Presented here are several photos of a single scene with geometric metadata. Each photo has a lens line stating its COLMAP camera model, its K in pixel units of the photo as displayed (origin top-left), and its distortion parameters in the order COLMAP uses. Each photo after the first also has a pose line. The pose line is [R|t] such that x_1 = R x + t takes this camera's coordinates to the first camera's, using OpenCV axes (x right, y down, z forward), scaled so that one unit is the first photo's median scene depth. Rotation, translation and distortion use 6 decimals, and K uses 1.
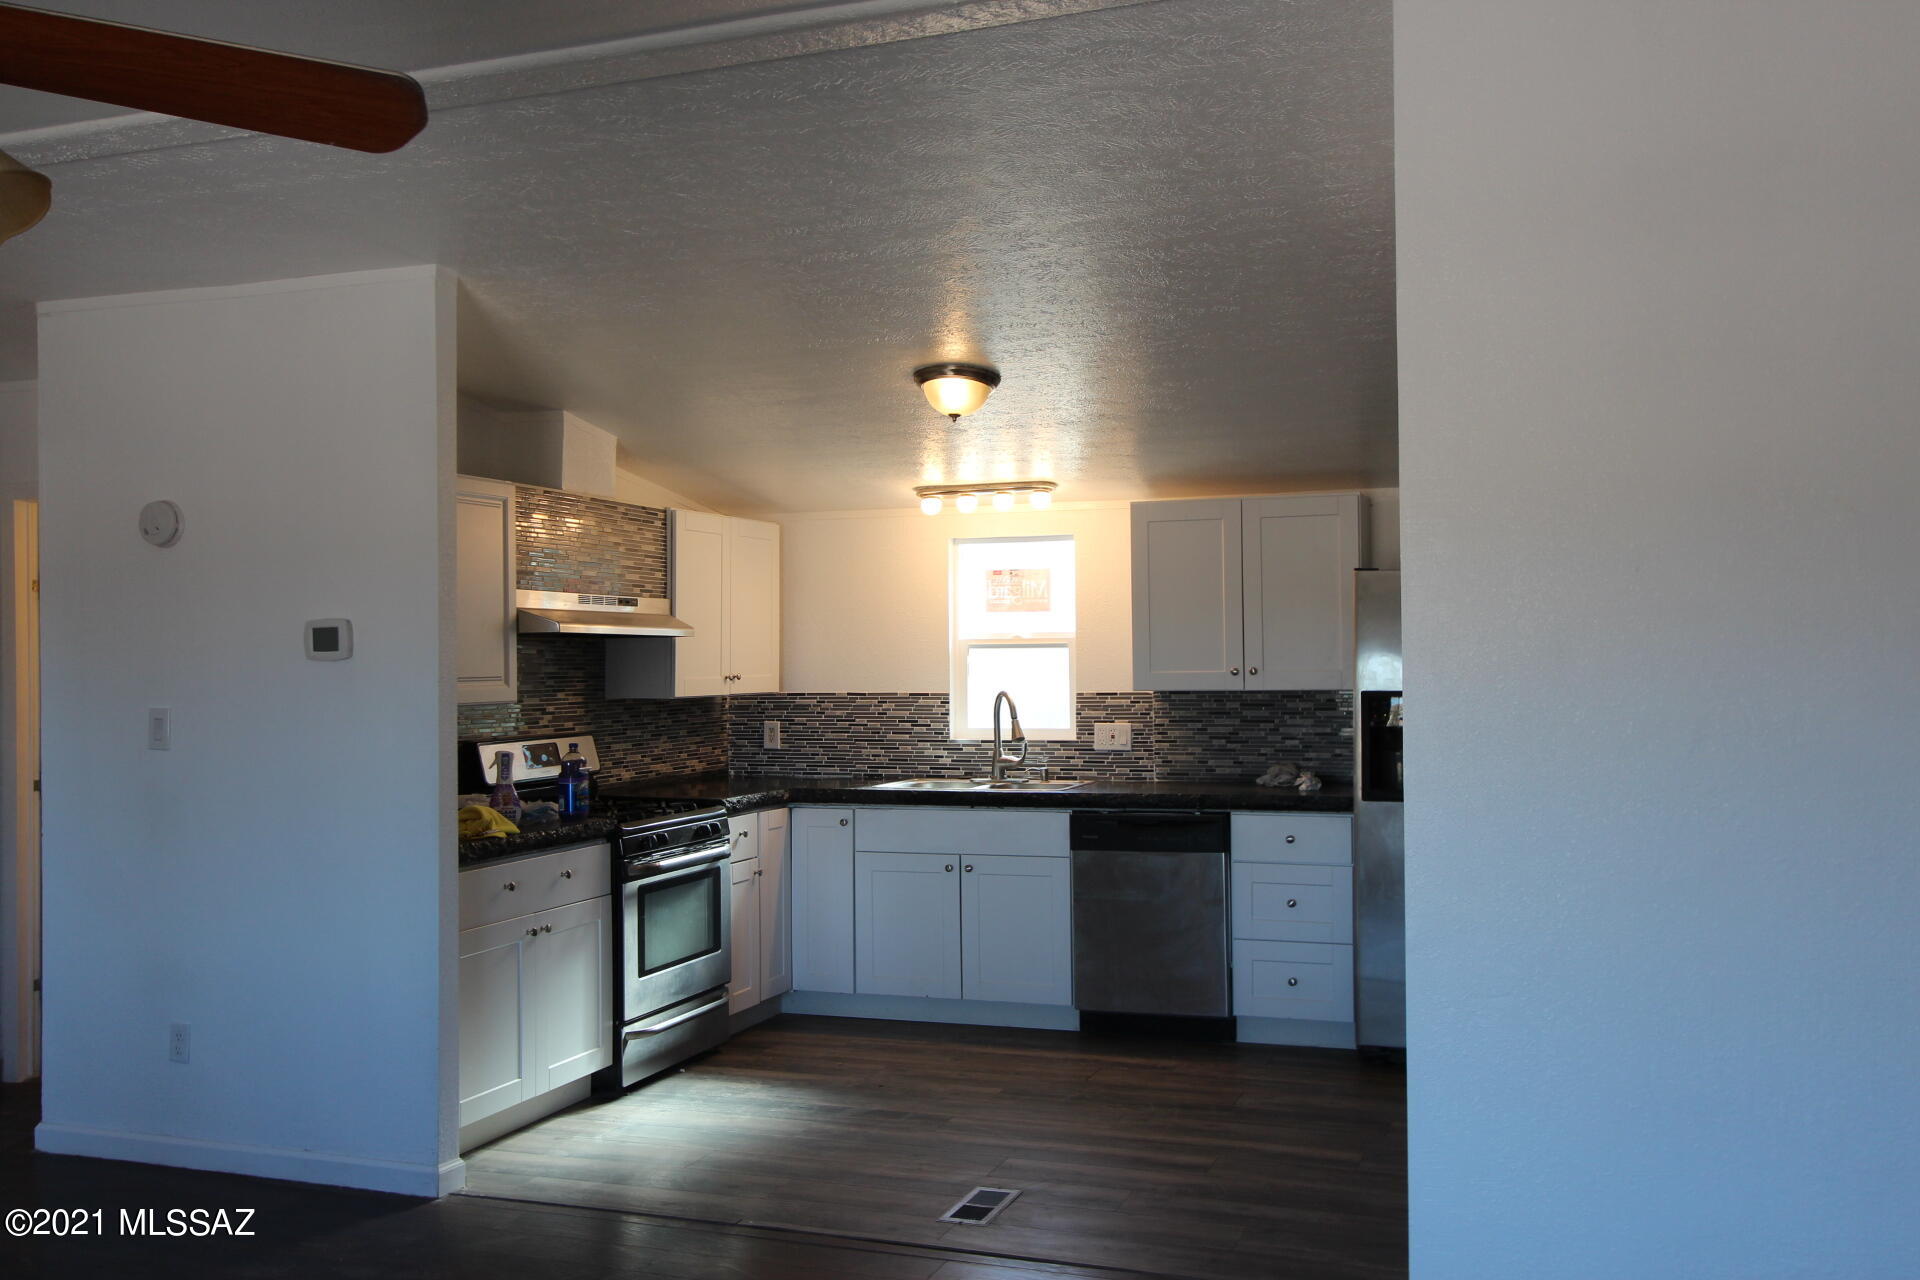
lens RADIAL K [[1768.1, 0, 959.3], [0, 1768.1, 641.6], [0, 0, 1]] dist [0.007218, 0.000000]
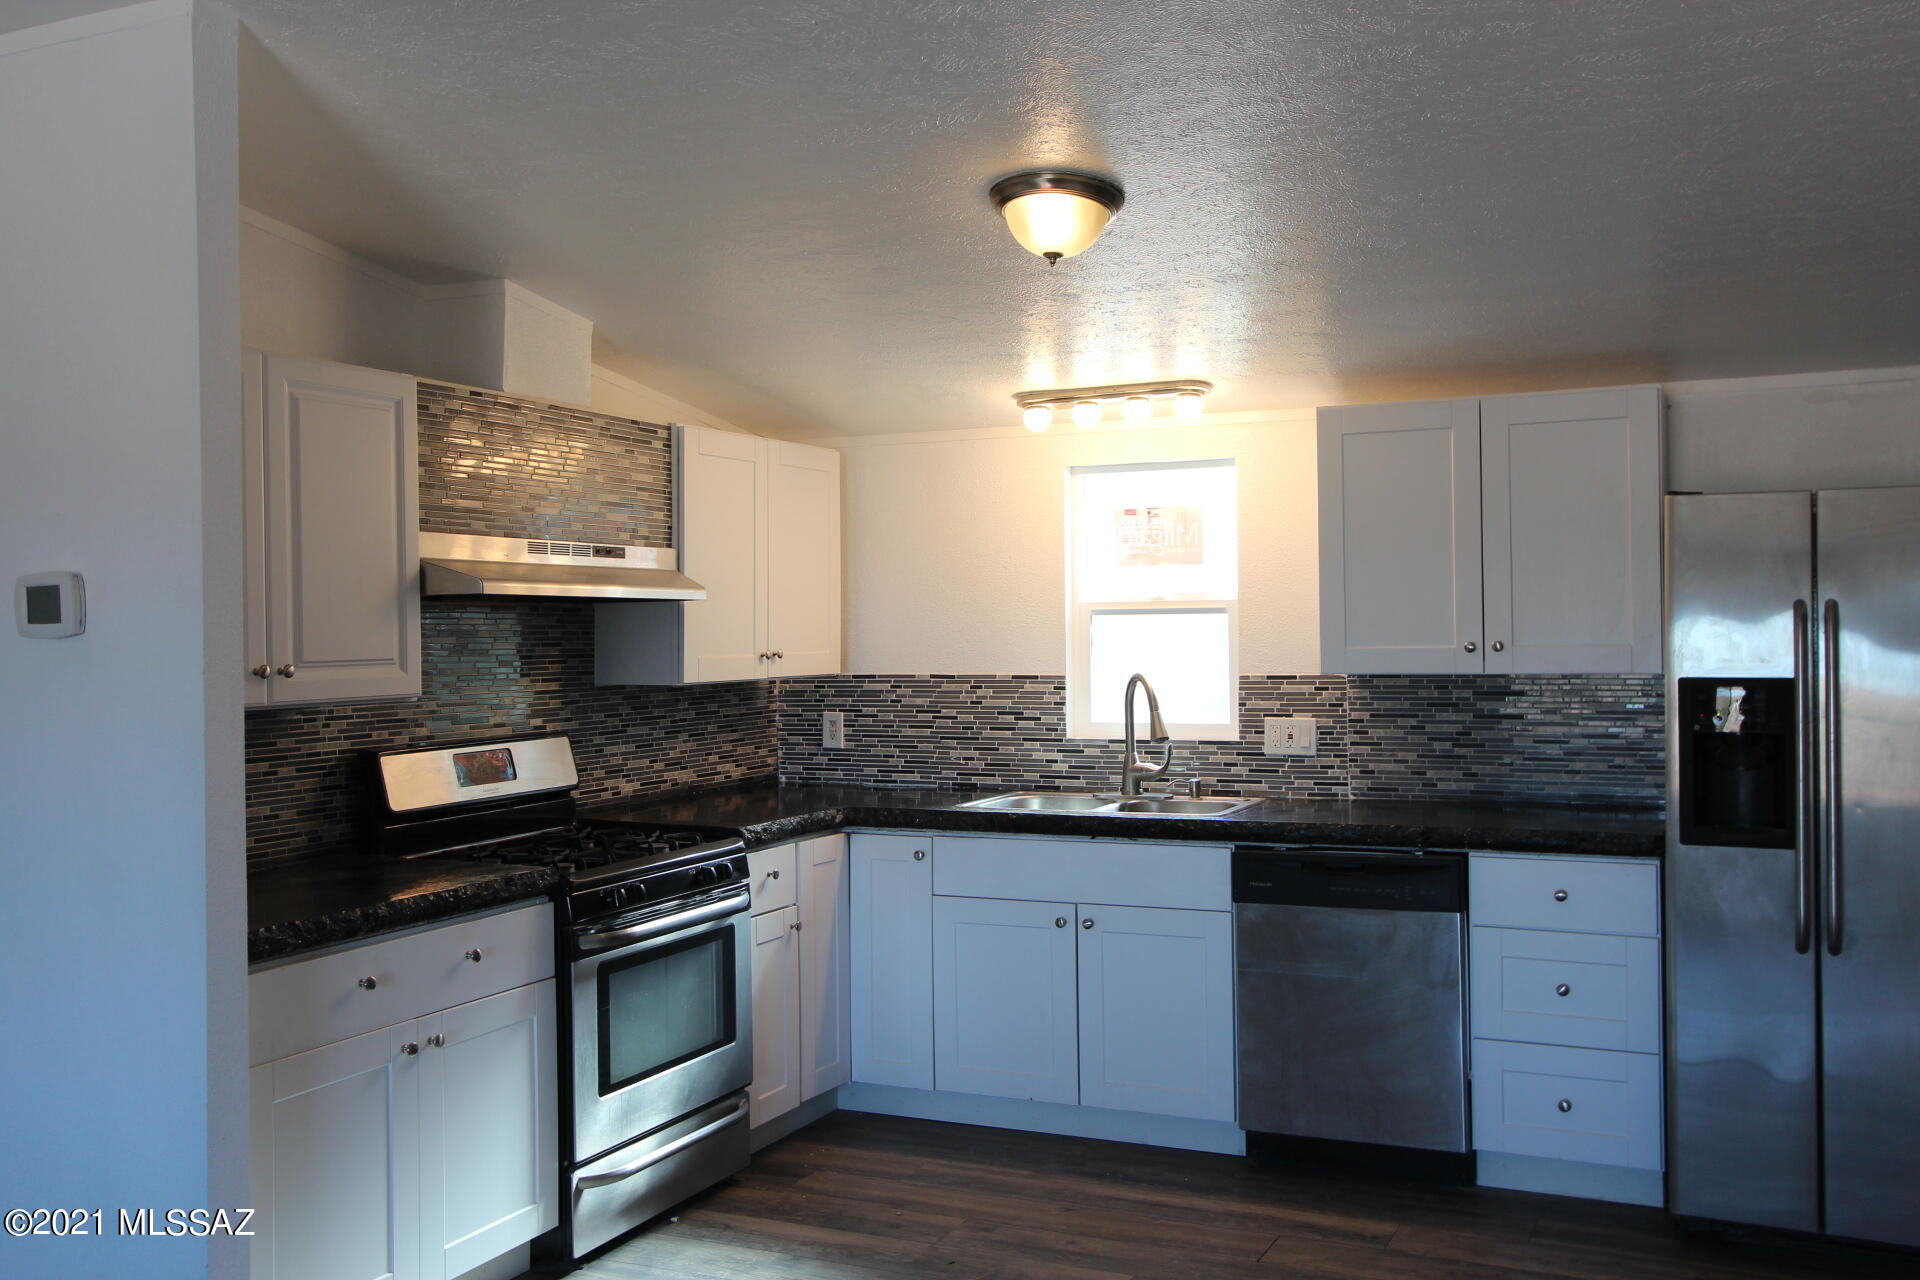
lens RADIAL K [[1768.1, 0, 961.6], [0, 1768.1, 638.4], [0, 0, 1]] dist [0.007218, 0.000000]
pose [[0.996437, -0.002418, -0.084304, 0.015327], [0.003848, 0.999851, 0.016799, 0.001107], [0.084251, -0.017063, 0.996298, 0.296419]]
